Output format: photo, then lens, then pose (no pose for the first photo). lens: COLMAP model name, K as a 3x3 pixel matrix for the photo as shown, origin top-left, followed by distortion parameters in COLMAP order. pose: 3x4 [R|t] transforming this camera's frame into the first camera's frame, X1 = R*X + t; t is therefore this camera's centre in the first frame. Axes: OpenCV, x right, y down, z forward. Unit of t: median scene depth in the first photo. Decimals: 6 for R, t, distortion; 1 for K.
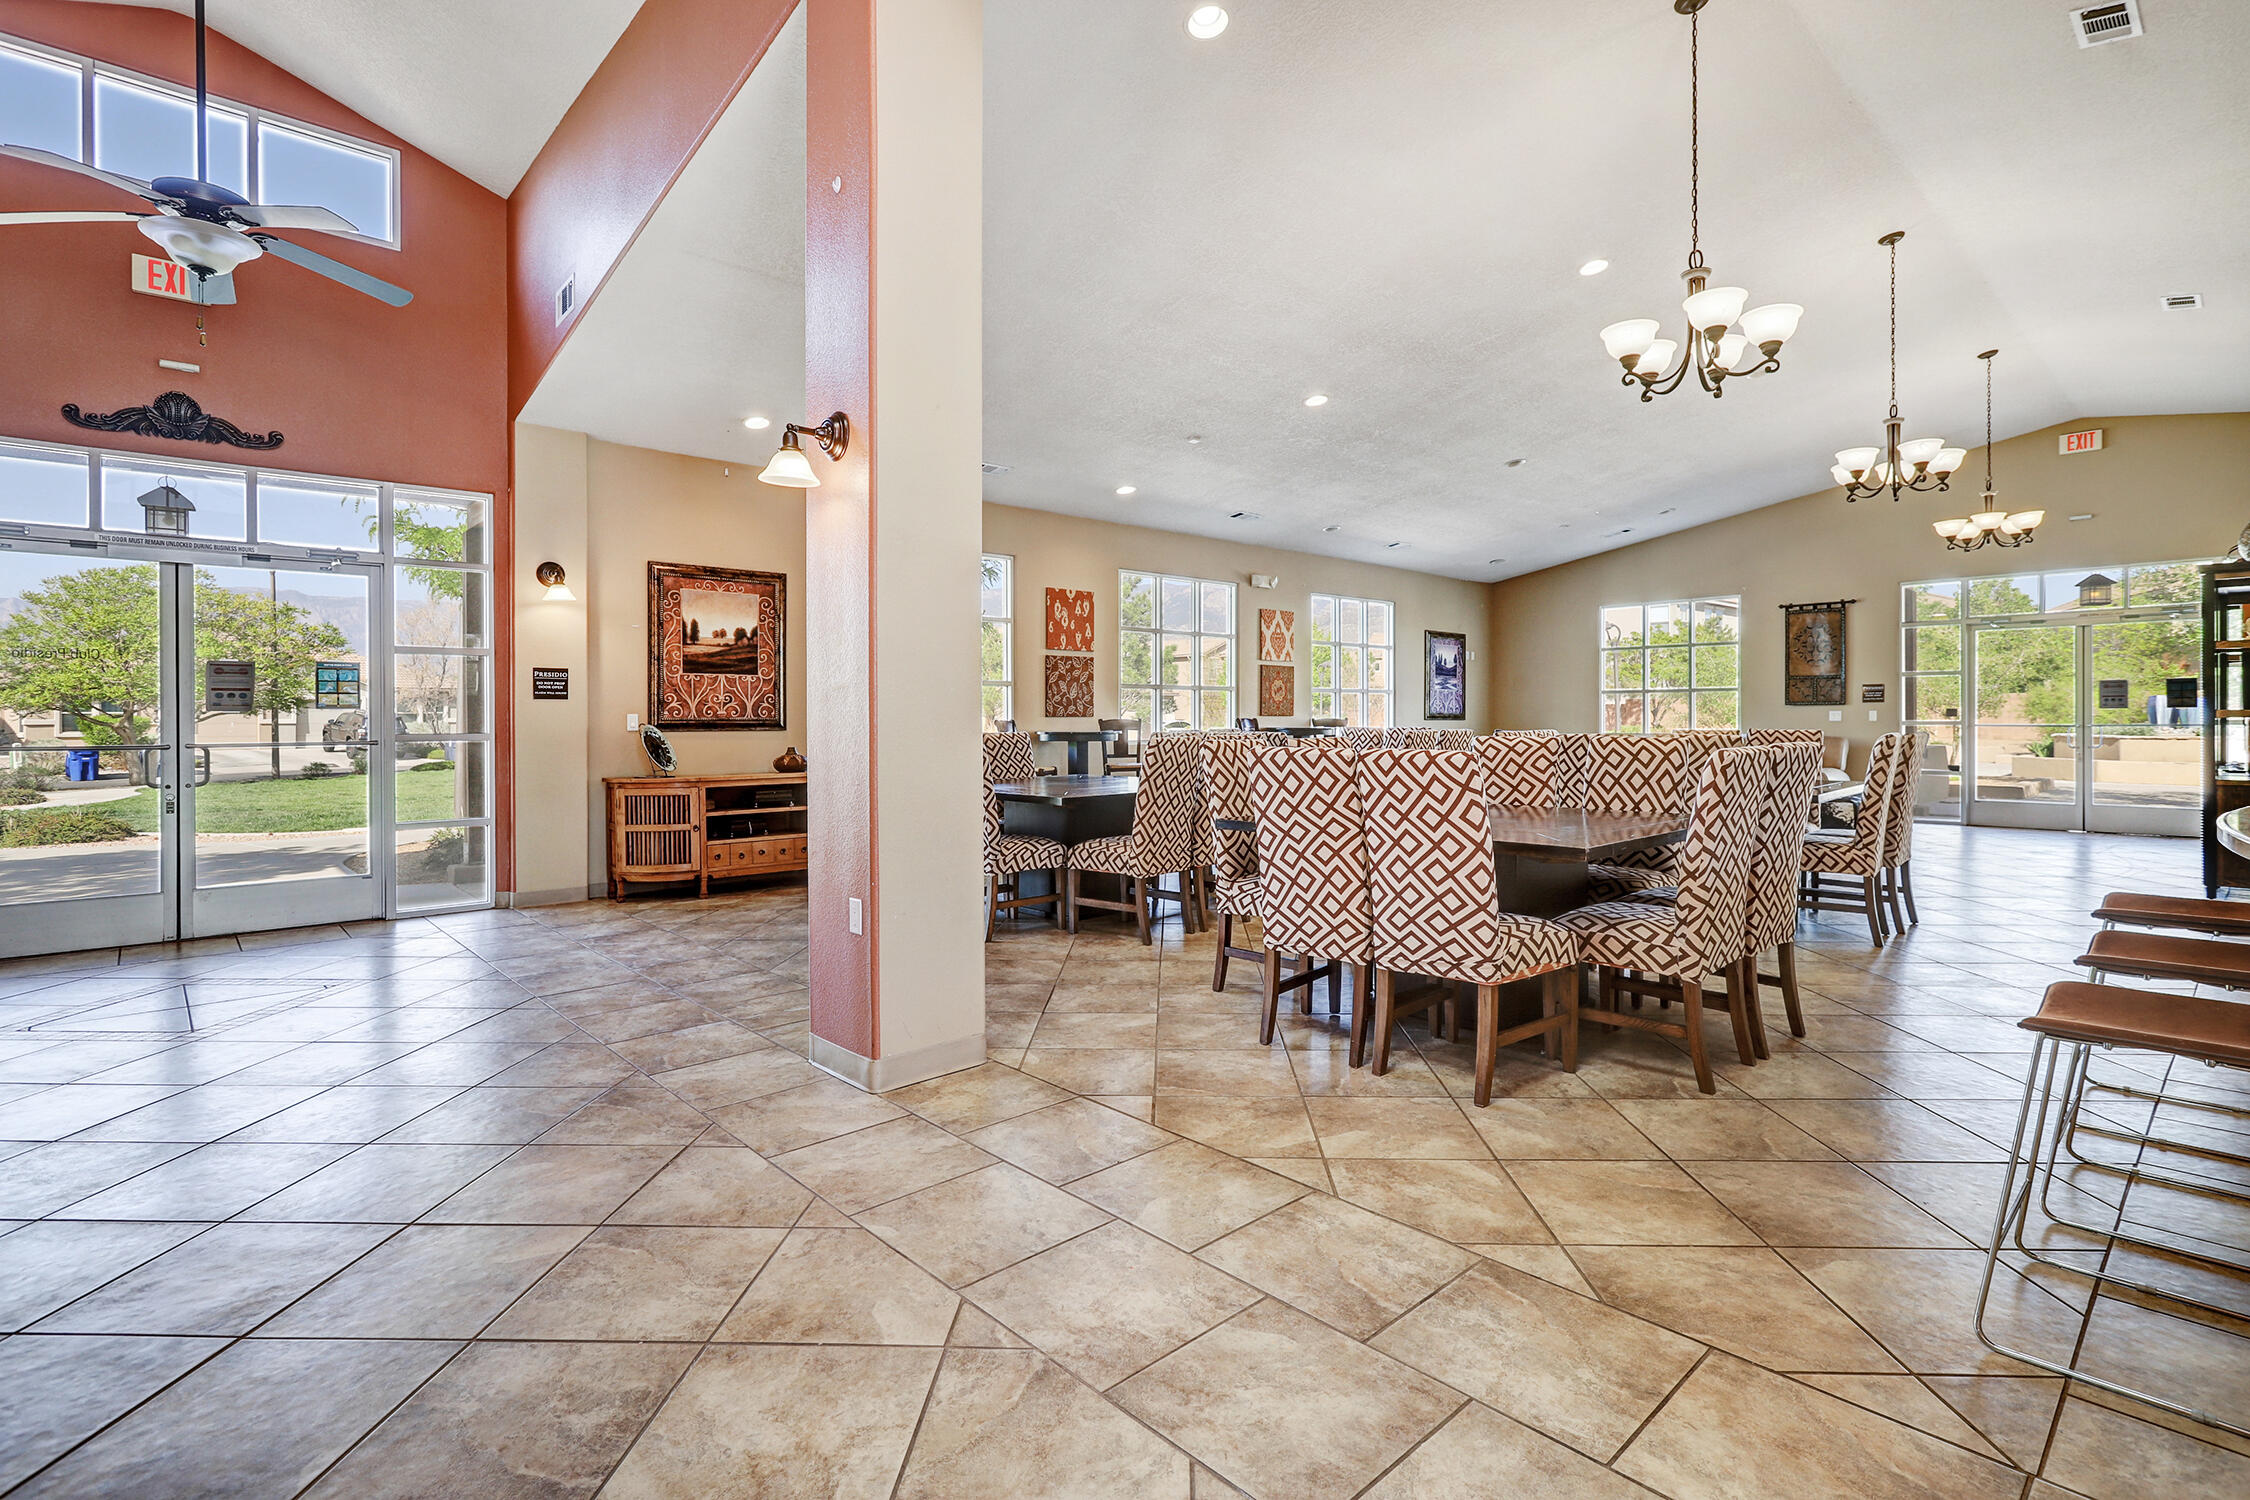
lens RADIAL K [[1063.7, 0, 1162.2], [0, 1063.7, 722.9], [0, 0, 1]] dist [0.003674, 0.001175]
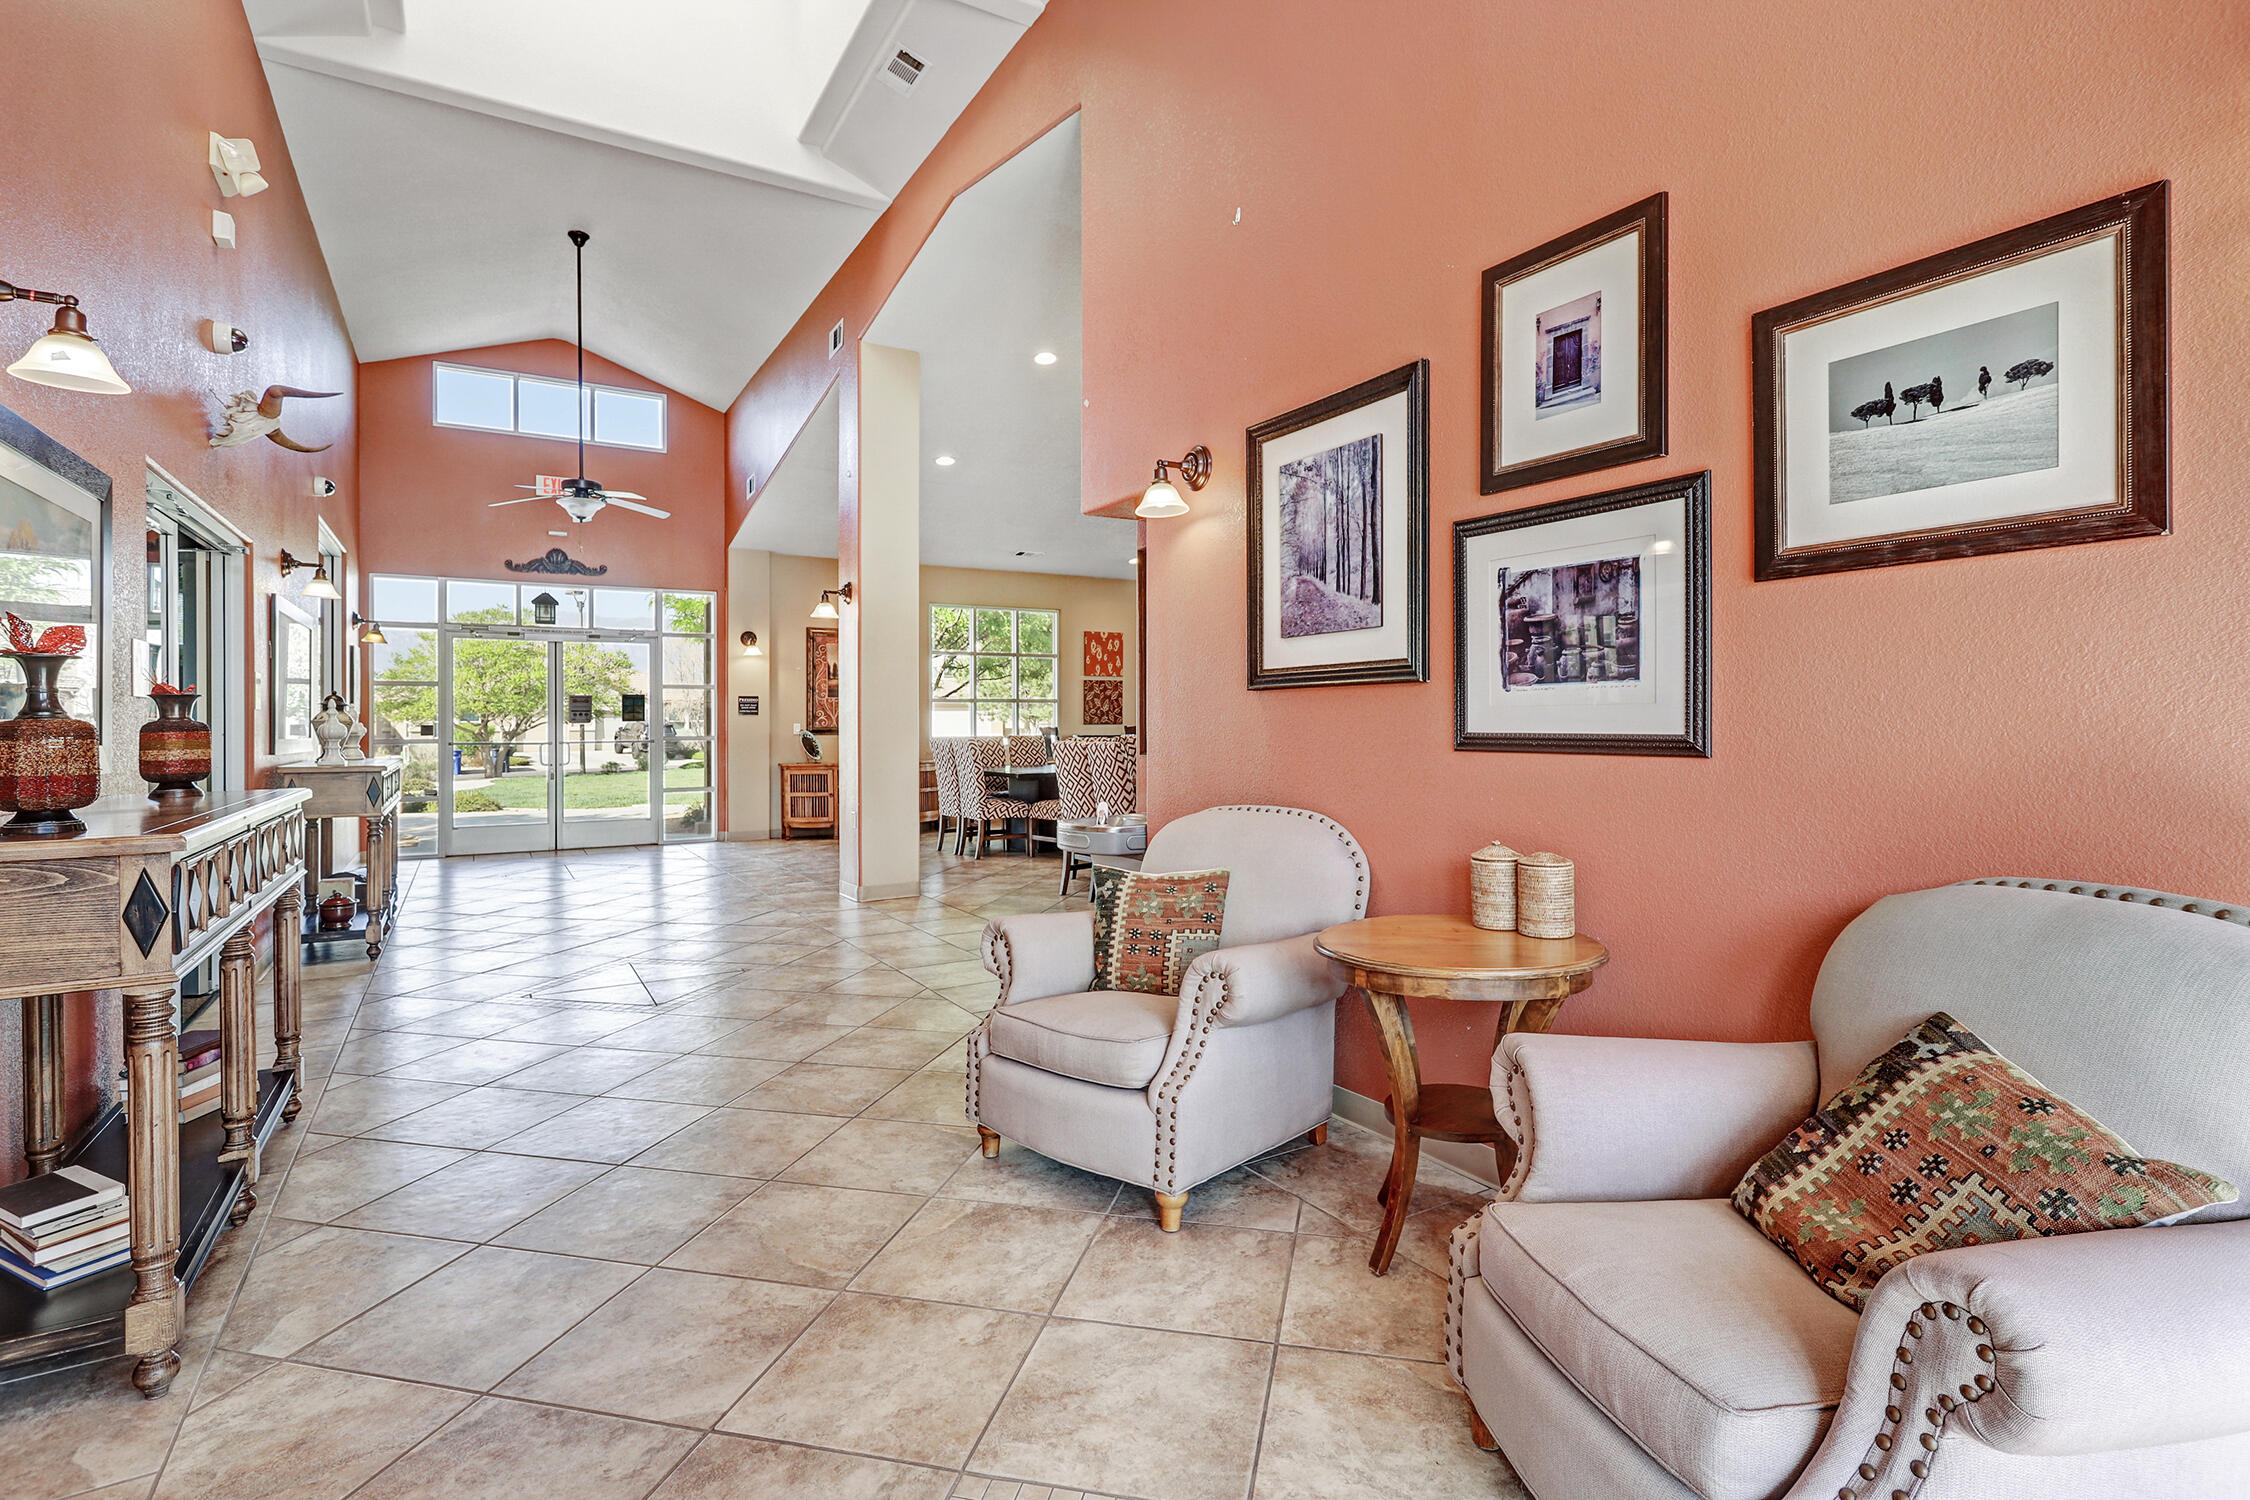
lens RADIAL K [[1063.7, 0, 1162.2], [0, 1063.7, 722.9], [0, 0, 1]] dist [0.003674, 0.001175]
pose [[0.982123, -0.002768, -0.188218, 0.336710], [0.001728, 0.999982, -0.005689, 0.000163], [0.188230, 0.005262, 0.982111, -0.457076]]
